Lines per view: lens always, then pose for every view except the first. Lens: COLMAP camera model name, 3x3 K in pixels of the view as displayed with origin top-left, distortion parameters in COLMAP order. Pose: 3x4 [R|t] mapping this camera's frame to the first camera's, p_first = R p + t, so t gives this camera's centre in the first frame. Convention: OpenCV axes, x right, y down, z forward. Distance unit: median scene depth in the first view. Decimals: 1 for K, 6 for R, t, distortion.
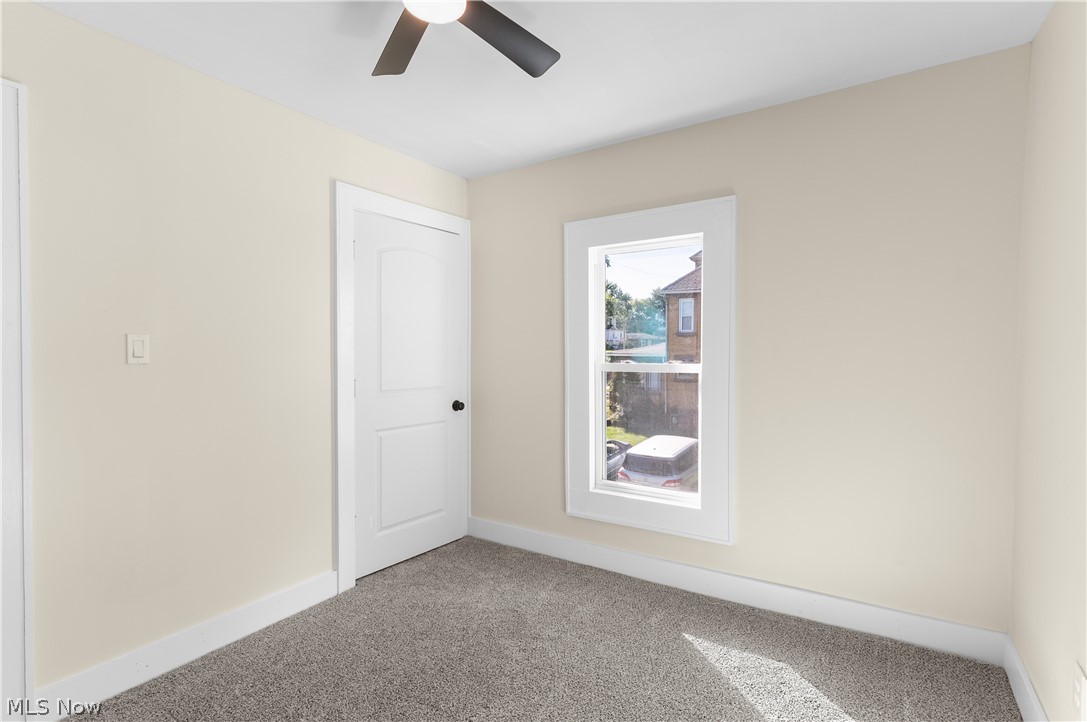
lens RADIAL K [[527.2, 0, 552.6], [0, 527.2, 358.5], [0, 0, 1]] dist [0.004074, -0.000208]
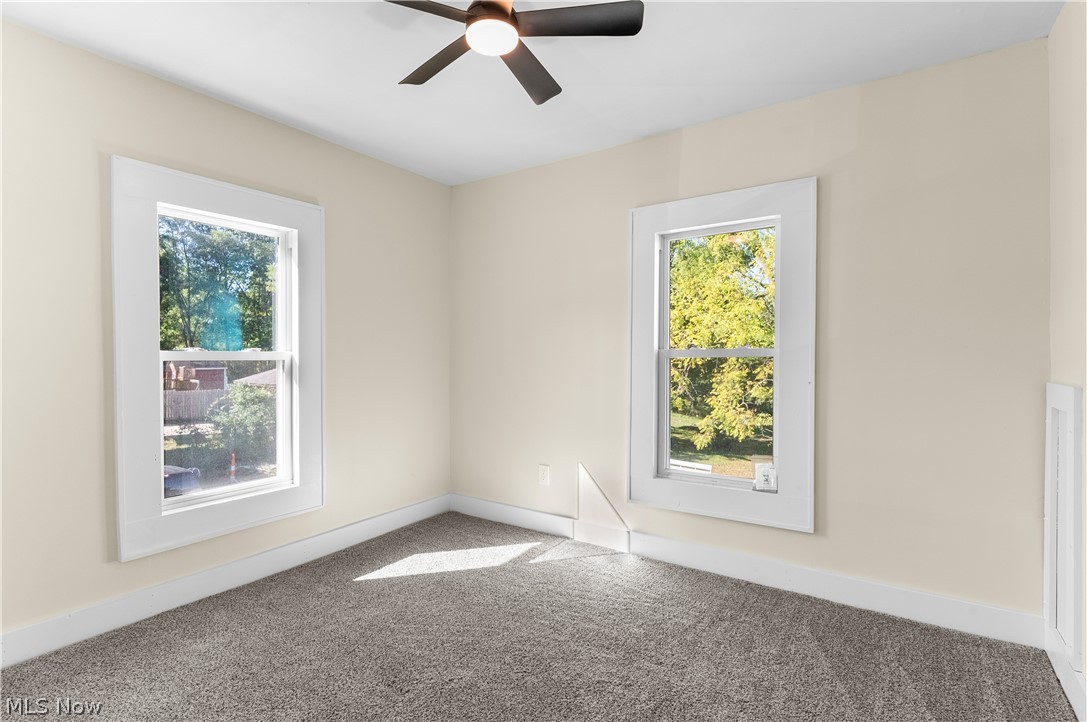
lens RADIAL K [[527.2, 0, 547.3], [0, 527.2, 359.2], [0, 0, 1]] dist [0.004074, -0.000208]
pose [[0.015267, -0.008776, 0.999845, -0.821535], [0.010118, 0.999912, 0.008622, 0.021748], [-0.999832, 0.009985, 0.015354, 0.490295]]
